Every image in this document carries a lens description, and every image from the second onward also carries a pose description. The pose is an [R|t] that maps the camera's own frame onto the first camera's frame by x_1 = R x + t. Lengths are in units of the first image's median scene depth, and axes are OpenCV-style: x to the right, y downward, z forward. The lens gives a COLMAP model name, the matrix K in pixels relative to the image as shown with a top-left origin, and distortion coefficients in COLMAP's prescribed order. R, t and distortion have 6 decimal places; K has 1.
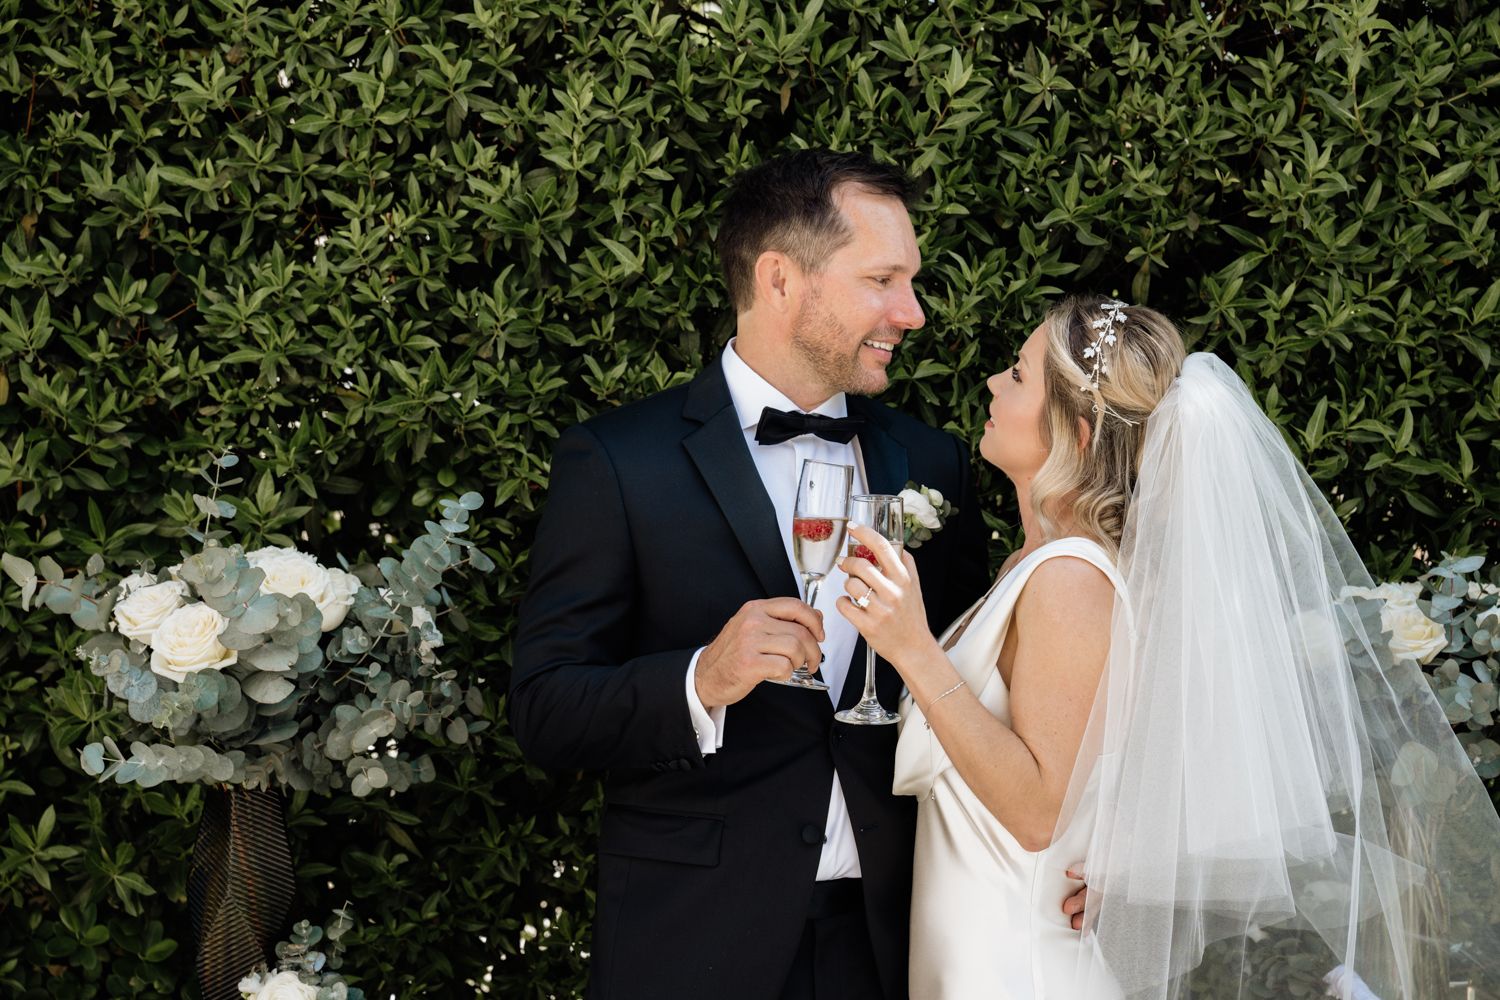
lens RADIAL K [[2987.2, 0, 750.0], [0, 2987.2, 500.0], [0, 0, 1]] dist [-0.014262, -0.291489]
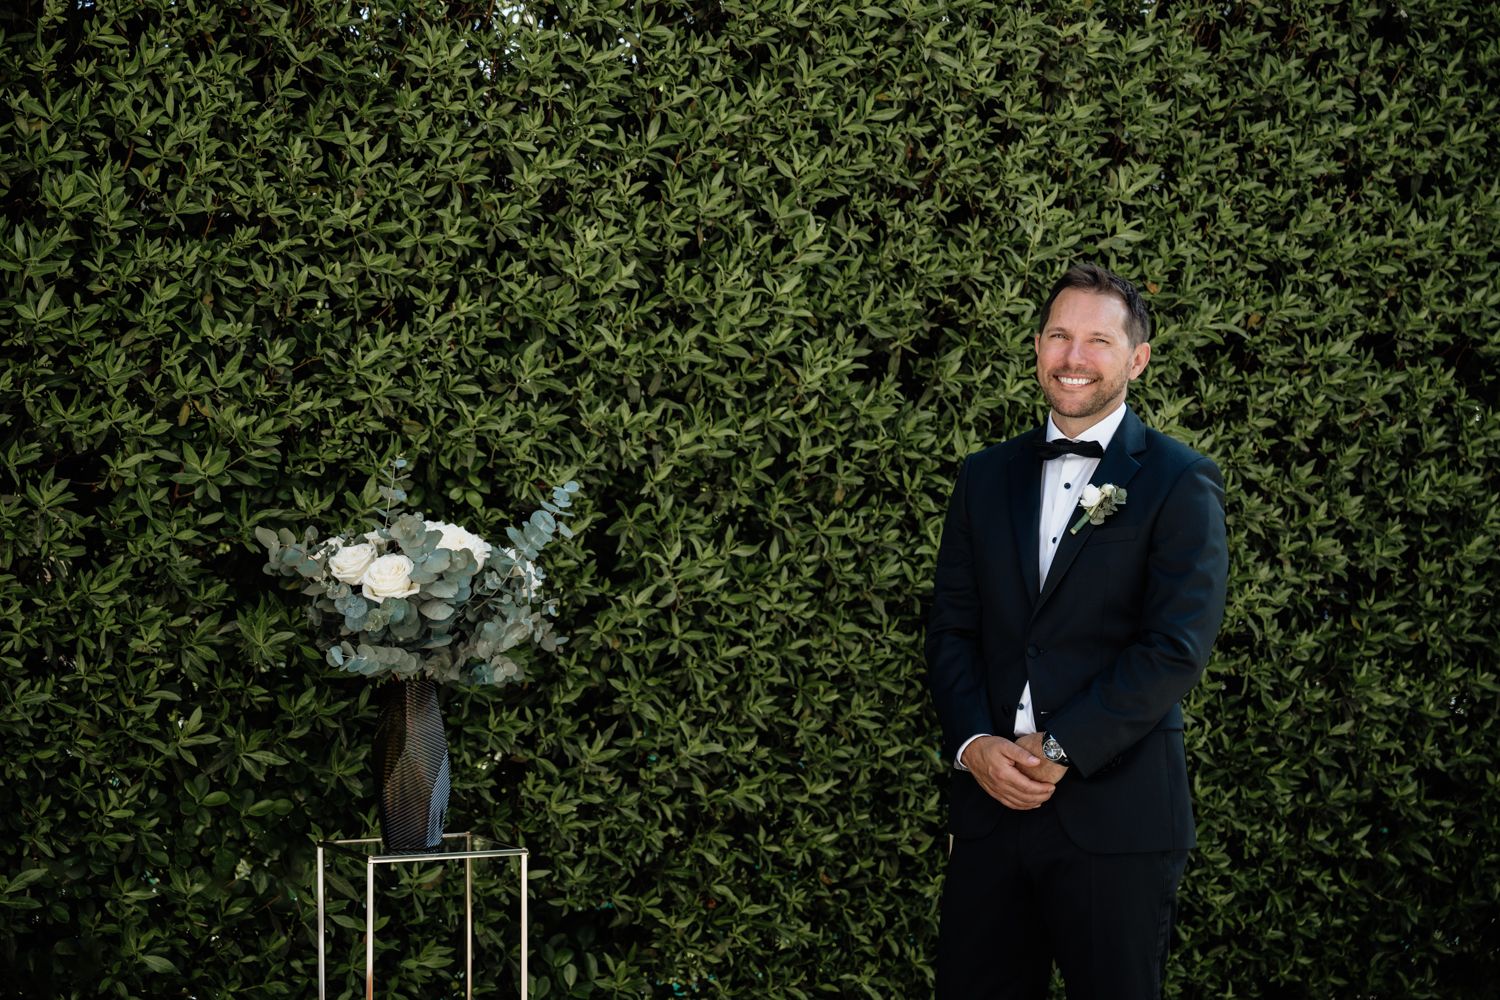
lens RADIAL K [[2987.2, 0, 750.0], [0, 2987.2, 500.0], [0, 0, 1]] dist [-0.014262, -0.291489]
pose [[0.923700, 0.009621, 0.382996, -0.557219], [0.000868, 0.999629, -0.027206, 0.044040], [-0.383115, 0.025462, 0.923349, -0.440704]]
